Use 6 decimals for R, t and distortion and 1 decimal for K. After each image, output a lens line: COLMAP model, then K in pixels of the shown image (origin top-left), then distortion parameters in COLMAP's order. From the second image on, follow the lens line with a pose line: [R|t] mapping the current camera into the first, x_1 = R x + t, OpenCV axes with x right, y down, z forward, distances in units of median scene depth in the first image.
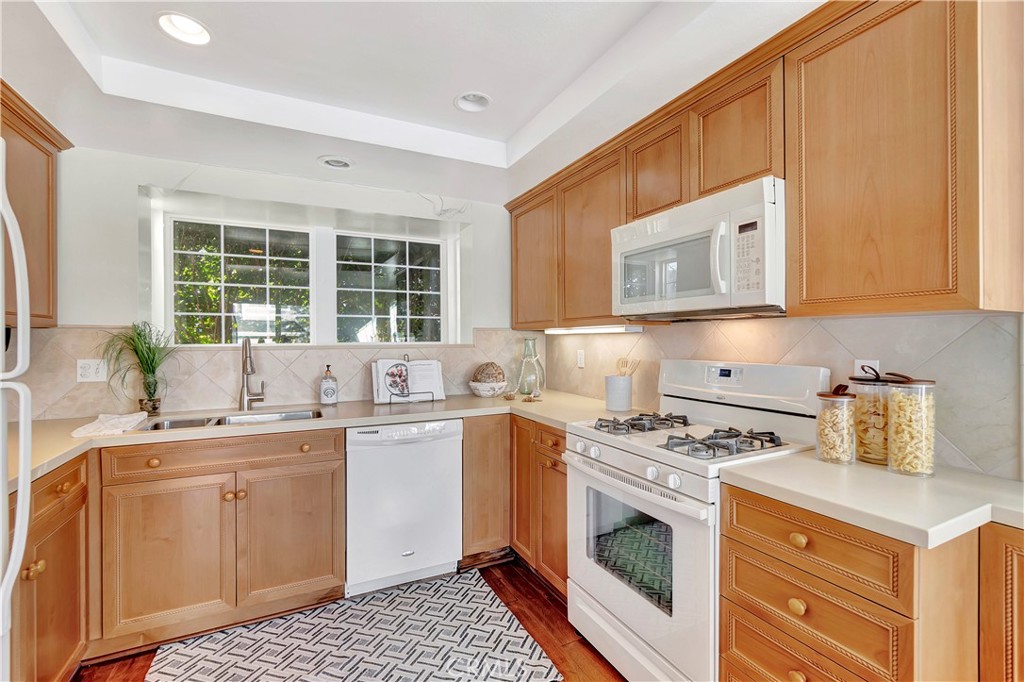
lens RADIAL K [[438.5, 0, 499.3], [0, 438.5, 338.7], [0, 0, 1]] dist [-0.004435, 0.000393]
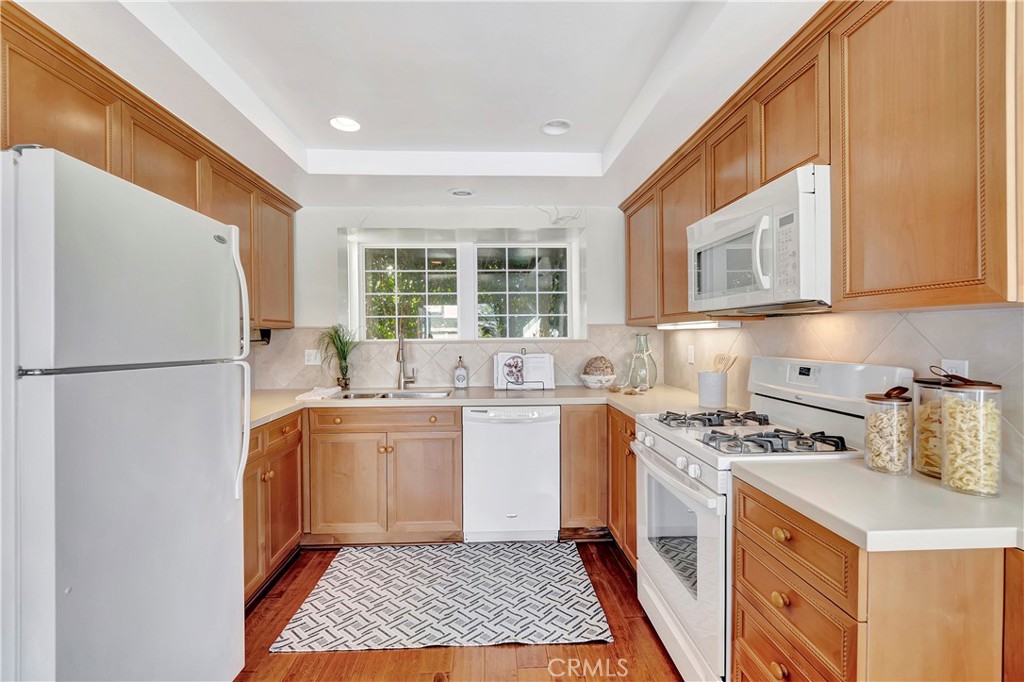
lens RADIAL K [[436.1, 0, 504.2], [0, 436.1, 336.8], [0, 0, 1]] dist [-0.000484, -0.000155]
pose [[0.914619, -0.000923, -0.404316, 0.267503], [0.004234, 0.999964, 0.007297, -0.004491], [0.404295, -0.008386, 0.914590, -0.093112]]
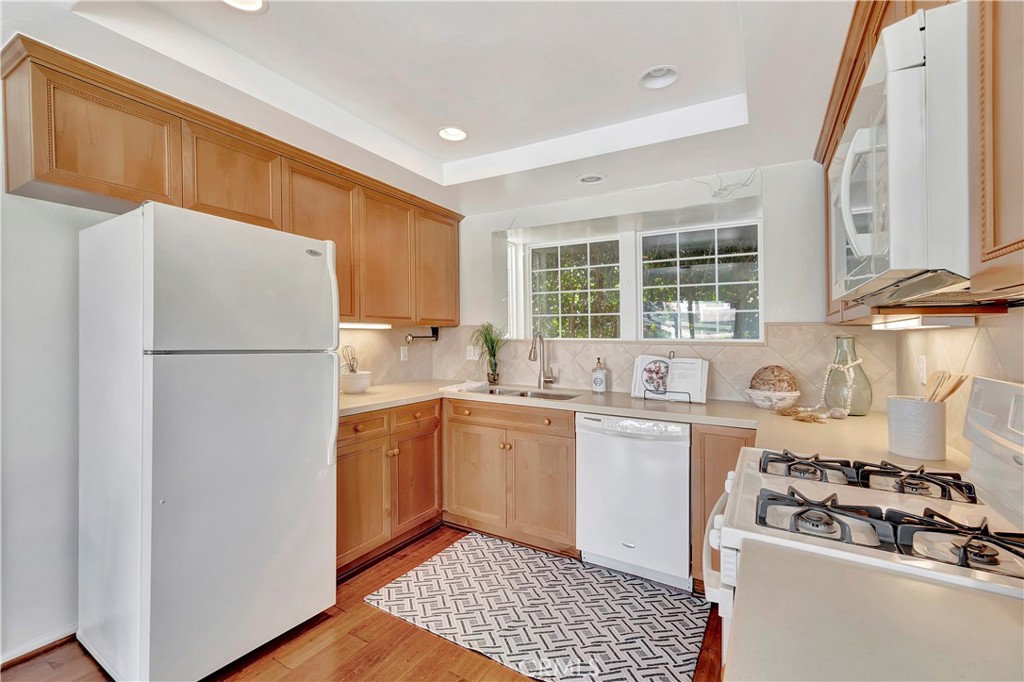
lens RADIAL K [[441.3, 0, 506.1], [0, 441.3, 340.0], [0, 0, 1]] dist [-0.001564, 0.004697]
pose [[0.548398, 0.016379, -0.836057, 0.517720], [-0.008134, 0.999865, 0.014253, -0.000076], [0.836178, -0.001016, 0.548458, 0.210287]]
